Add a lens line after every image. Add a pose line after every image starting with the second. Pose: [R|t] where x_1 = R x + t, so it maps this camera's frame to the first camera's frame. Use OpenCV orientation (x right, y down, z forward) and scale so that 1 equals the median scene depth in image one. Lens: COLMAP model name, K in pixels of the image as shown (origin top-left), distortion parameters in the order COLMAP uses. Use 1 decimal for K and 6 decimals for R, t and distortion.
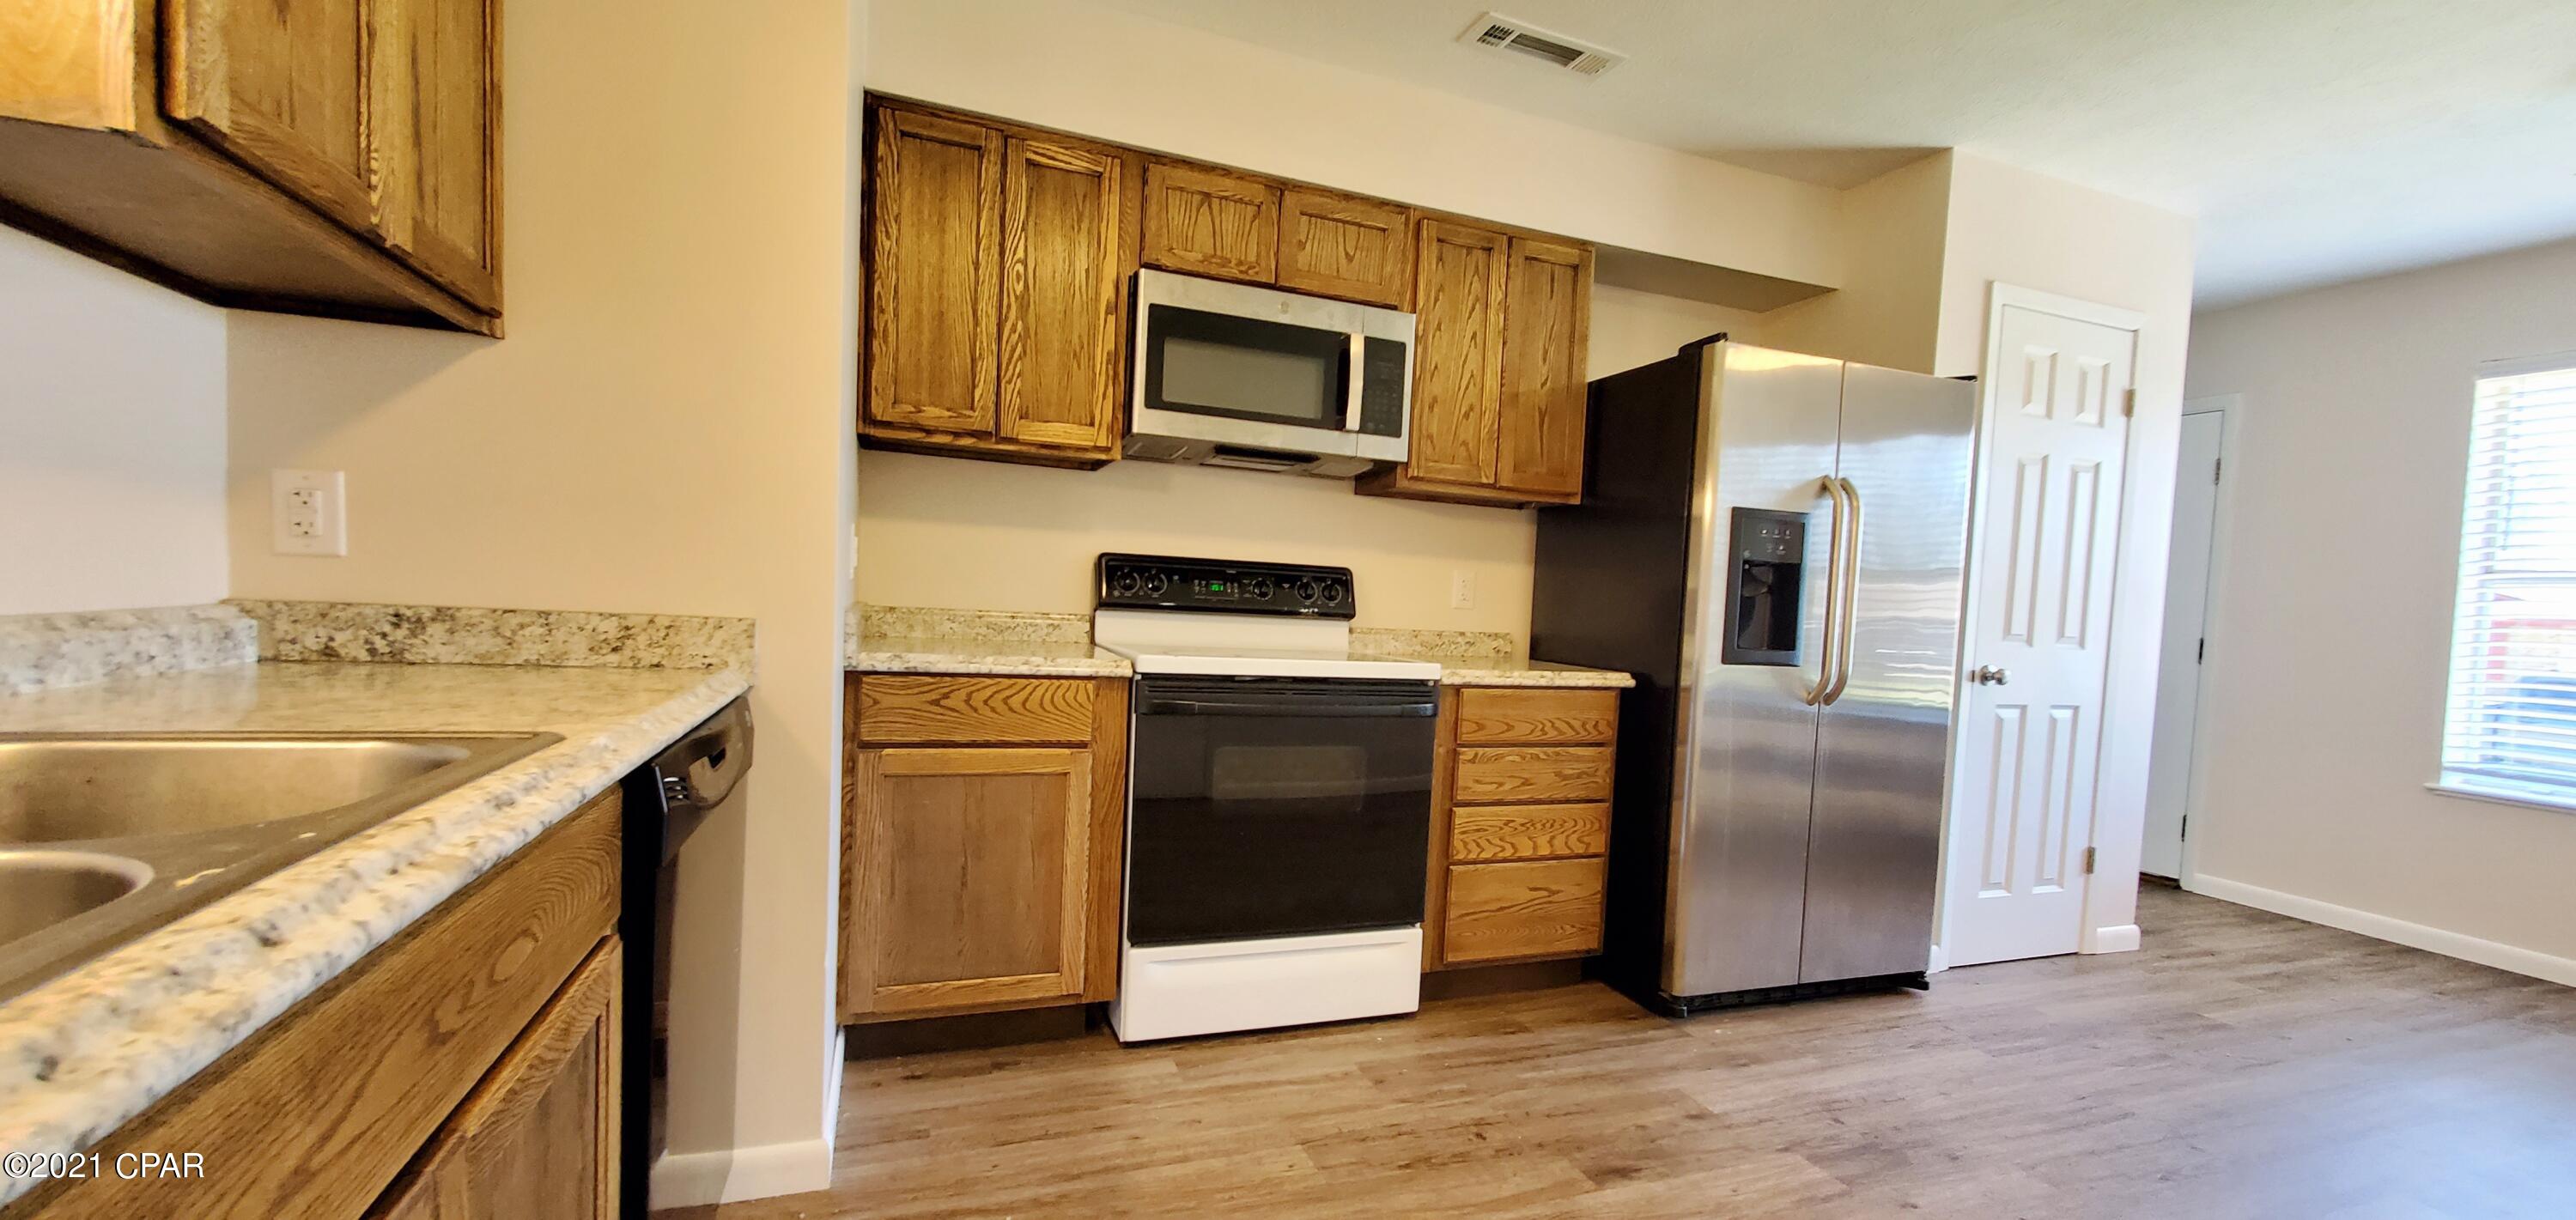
lens RADIAL K [[1027.4, 0, 1301.6], [0, 1027.4, 650.3], [0, 0, 1]] dist [0.005023, -0.001114]
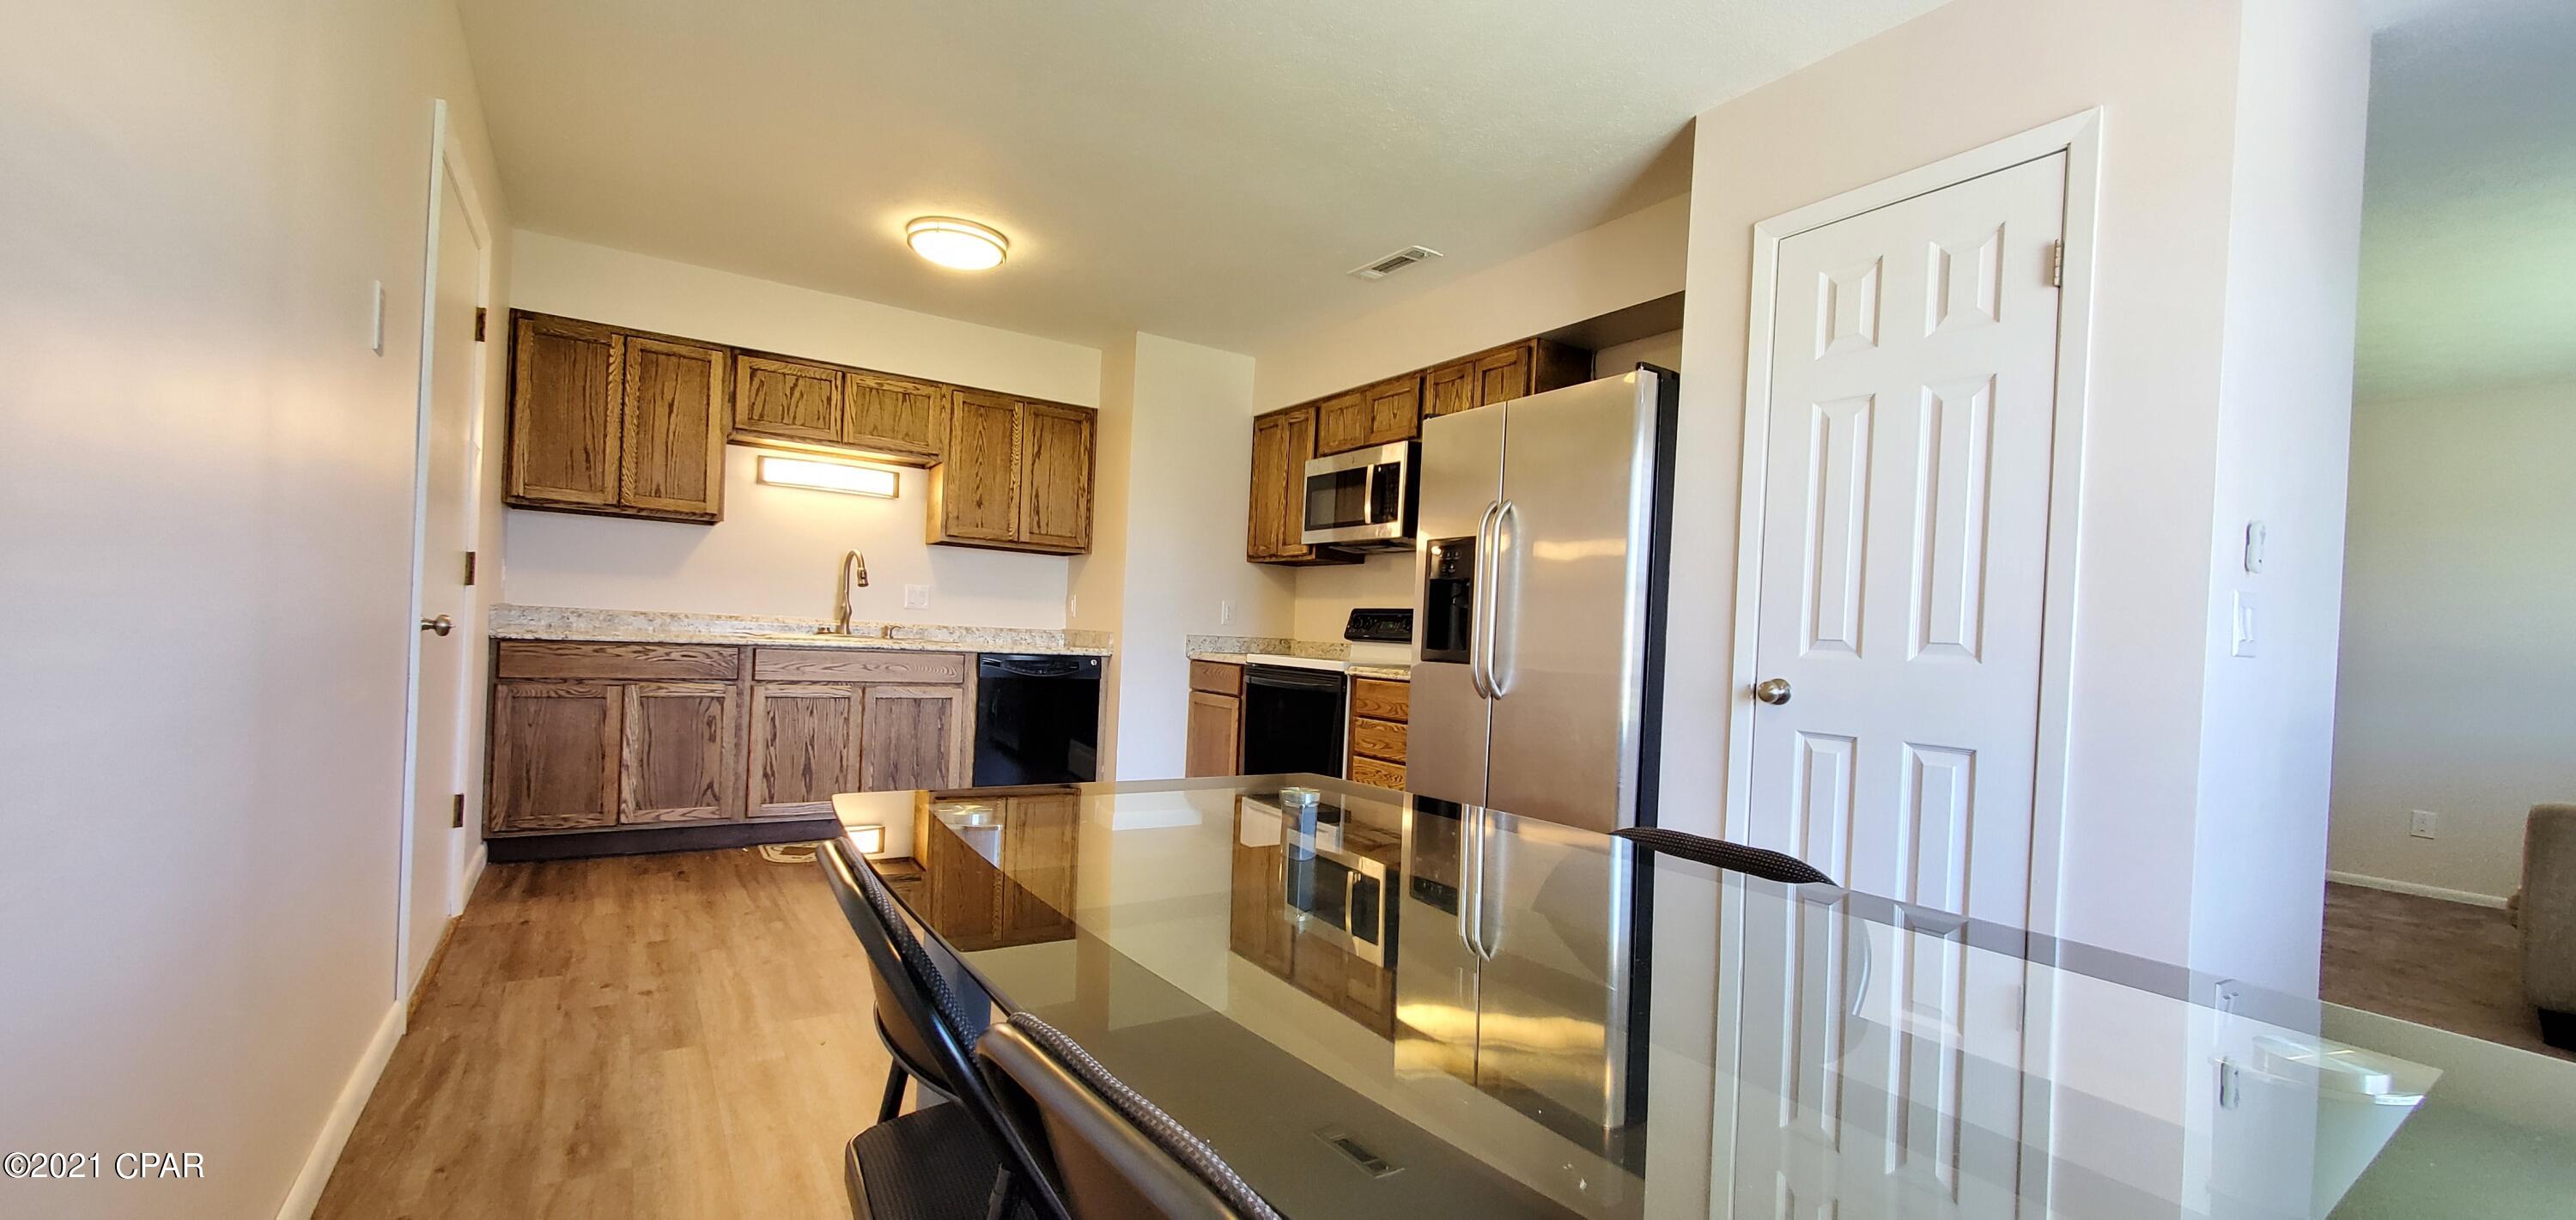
lens RADIAL K [[1043.4, 0, 1296.0], [0, 1043.4, 654.0], [0, 0, 1]] dist [0.002680, -0.004212]
pose [[0.209921, -0.021223, -0.977488, 1.647215], [-0.088841, 0.995214, -0.040688, 0.071221], [0.973674, 0.095382, 0.207031, 0.565588]]
